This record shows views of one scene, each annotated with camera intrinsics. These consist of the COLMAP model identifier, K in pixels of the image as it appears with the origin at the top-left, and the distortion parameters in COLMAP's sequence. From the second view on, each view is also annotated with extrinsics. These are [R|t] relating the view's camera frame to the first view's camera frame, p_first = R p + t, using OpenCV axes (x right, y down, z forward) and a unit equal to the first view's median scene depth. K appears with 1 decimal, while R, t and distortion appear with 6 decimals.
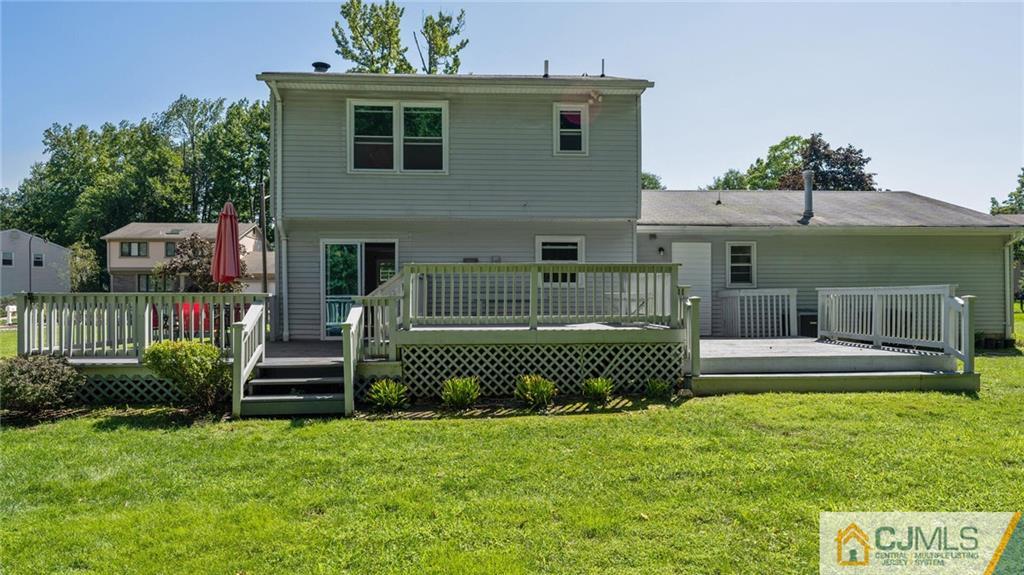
lens RADIAL K [[622.8, 0, 512.0], [0, 622.8, 287.5], [0, 0, 1]] dist [0.004753, 0.000263]
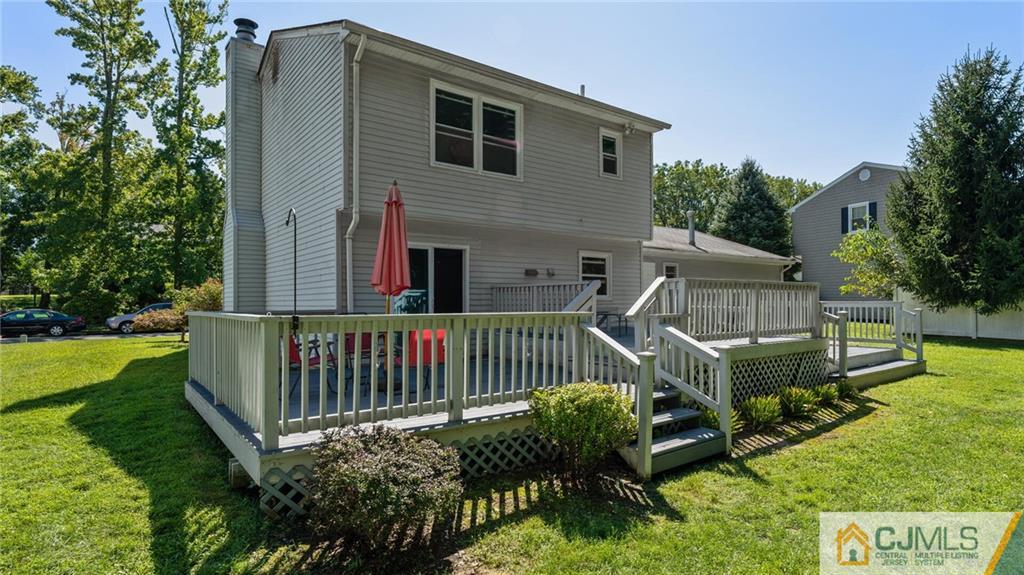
lens RADIAL K [[533.3, 0, 512.0], [0, 533.3, 287.5], [0, 0, 1]] dist [-0.000210, -0.000279]
pose [[0.835592, 0.015333, 0.549137, -0.560128], [-0.009403, 0.999863, -0.013610, -0.007648], [-0.549271, 0.006209, 0.835621, 0.324726]]
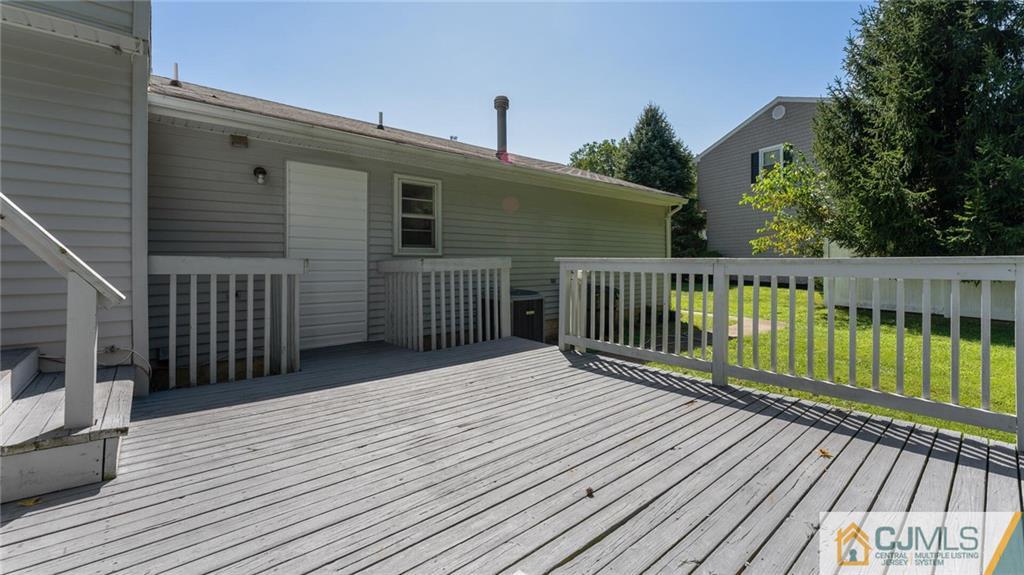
lens RADIAL K [[423.2, 0, 514.7], [0, 423.2, 256.9], [0, 0, 1]] dist [-0.000244, -0.000092]
pose [[0.801495, 0.009929, 0.597919, 0.232098], [-0.013835, 0.999902, 0.001941, -0.000130], [-0.597842, -0.009828, 0.801554, 0.719181]]
